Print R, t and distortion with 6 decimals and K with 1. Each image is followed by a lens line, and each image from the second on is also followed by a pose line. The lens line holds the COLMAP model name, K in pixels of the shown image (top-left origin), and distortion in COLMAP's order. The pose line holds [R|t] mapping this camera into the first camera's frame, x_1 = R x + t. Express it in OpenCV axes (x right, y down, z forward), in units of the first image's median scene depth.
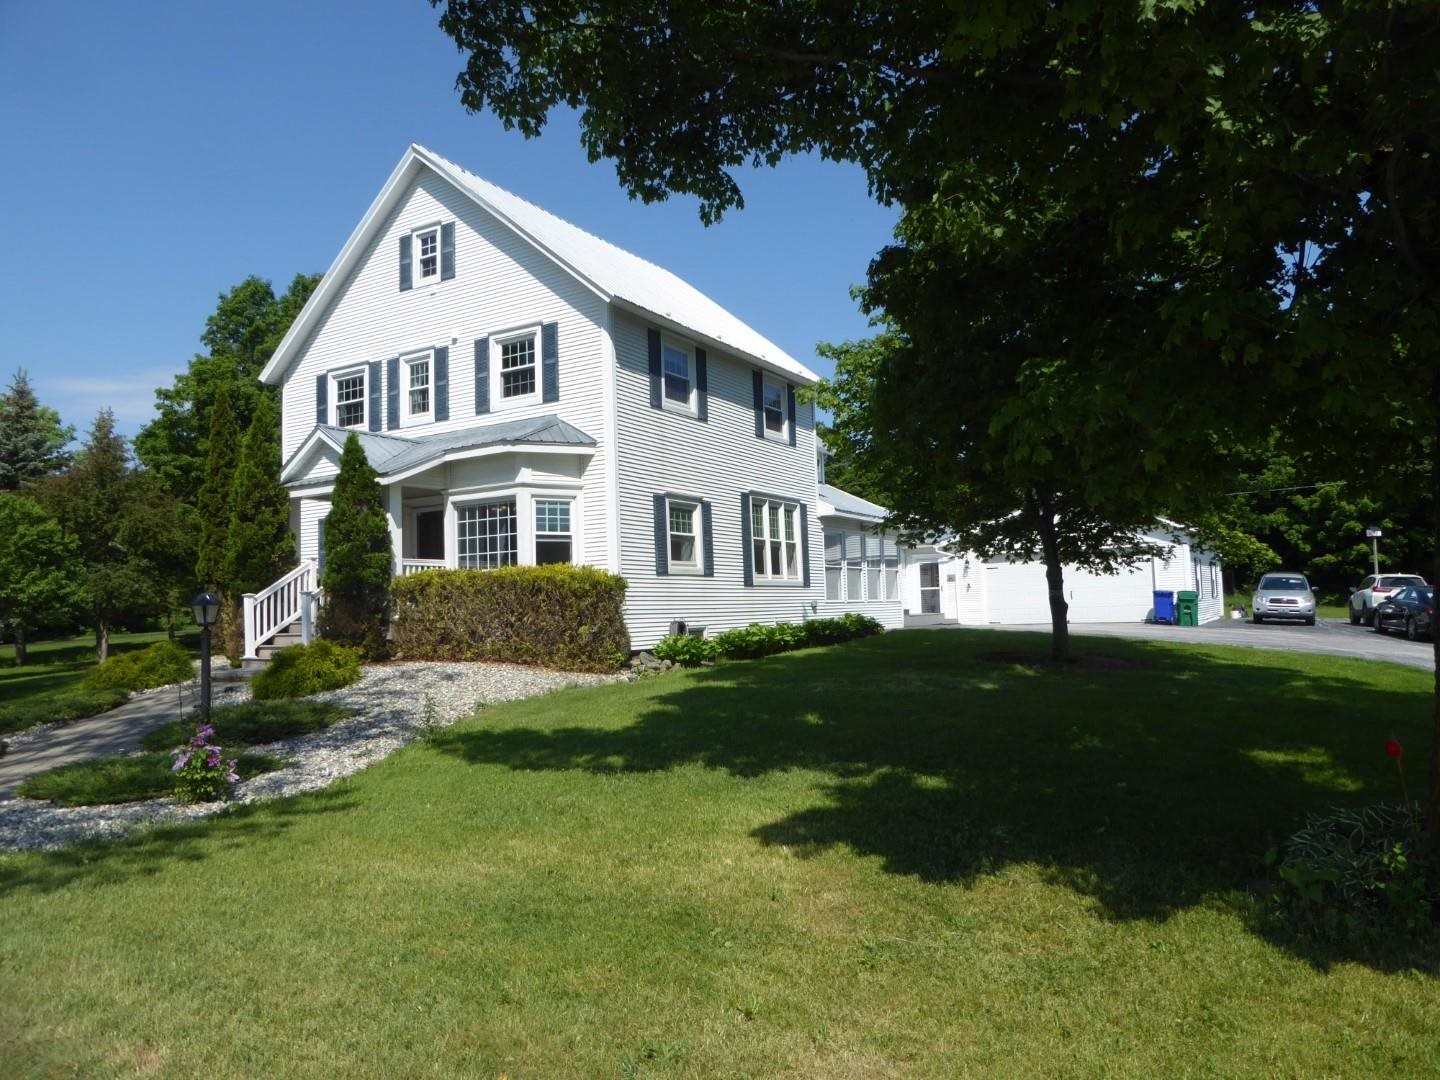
lens RADIAL K [[1003.7, 0, 721.9], [0, 1003.7, 511.7], [0, 0, 1]] dist [-0.005201, 0.003038]
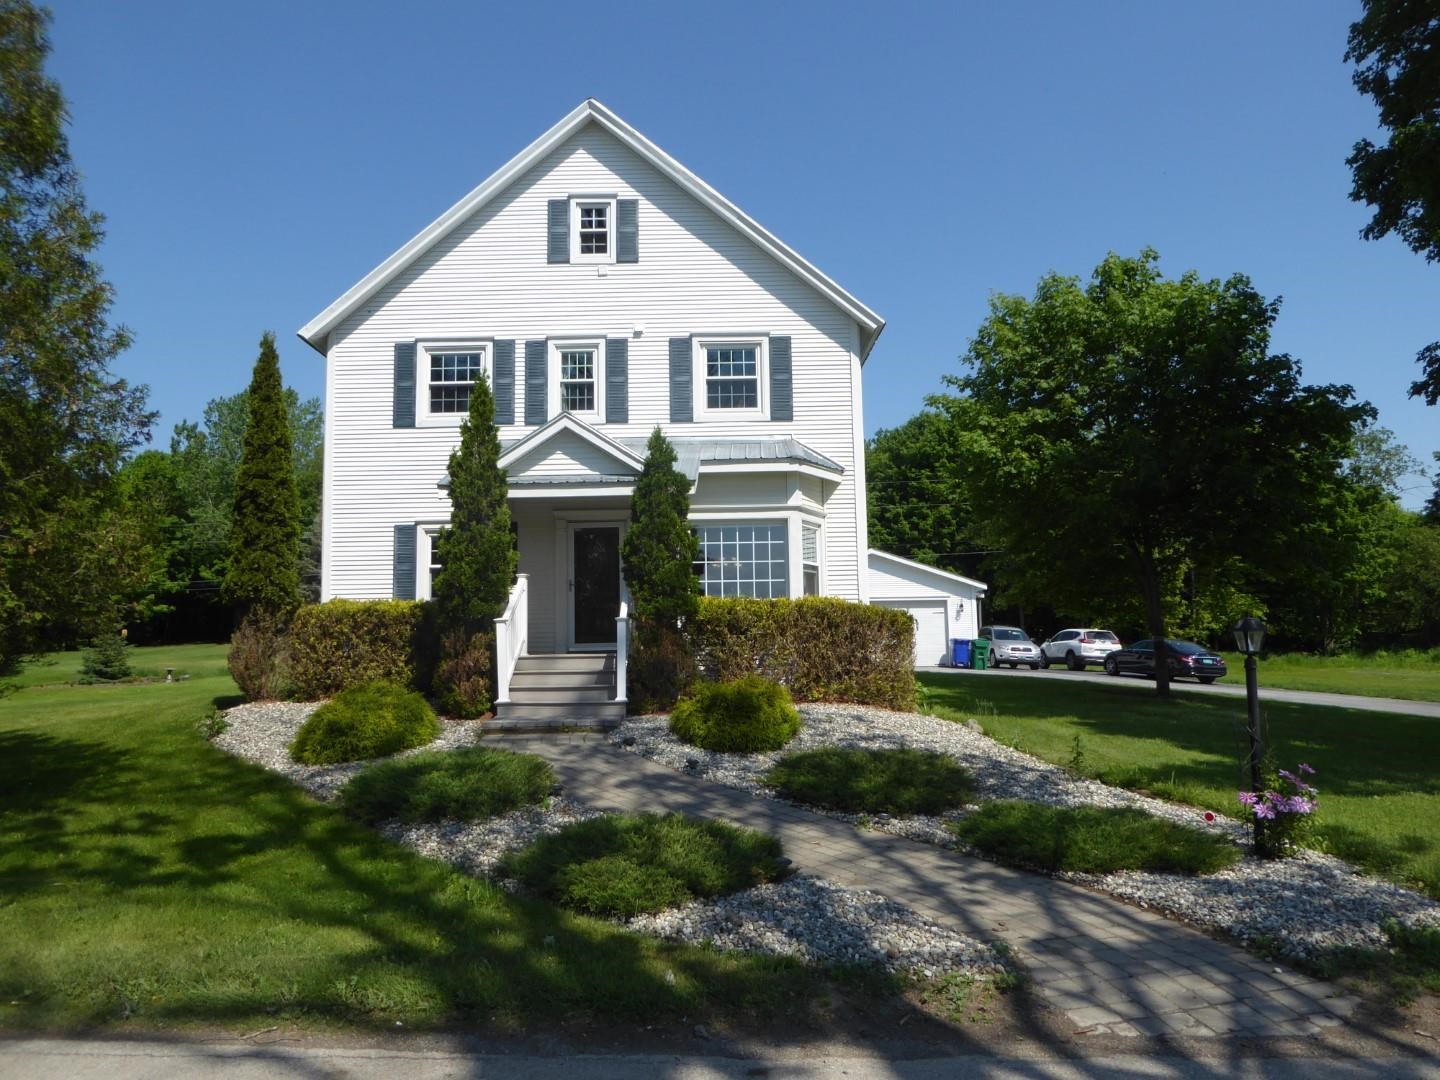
lens RADIAL K [[1003.7, 0, 721.9], [0, 1003.7, 511.7], [0, 0, 1]] dist [-0.005201, 0.003038]
pose [[0.863225, 0.082895, 0.497967, -0.633484], [-0.060864, 0.996320, -0.060347, 0.031473], [-0.501137, 0.021785, 0.865094, 0.217092]]
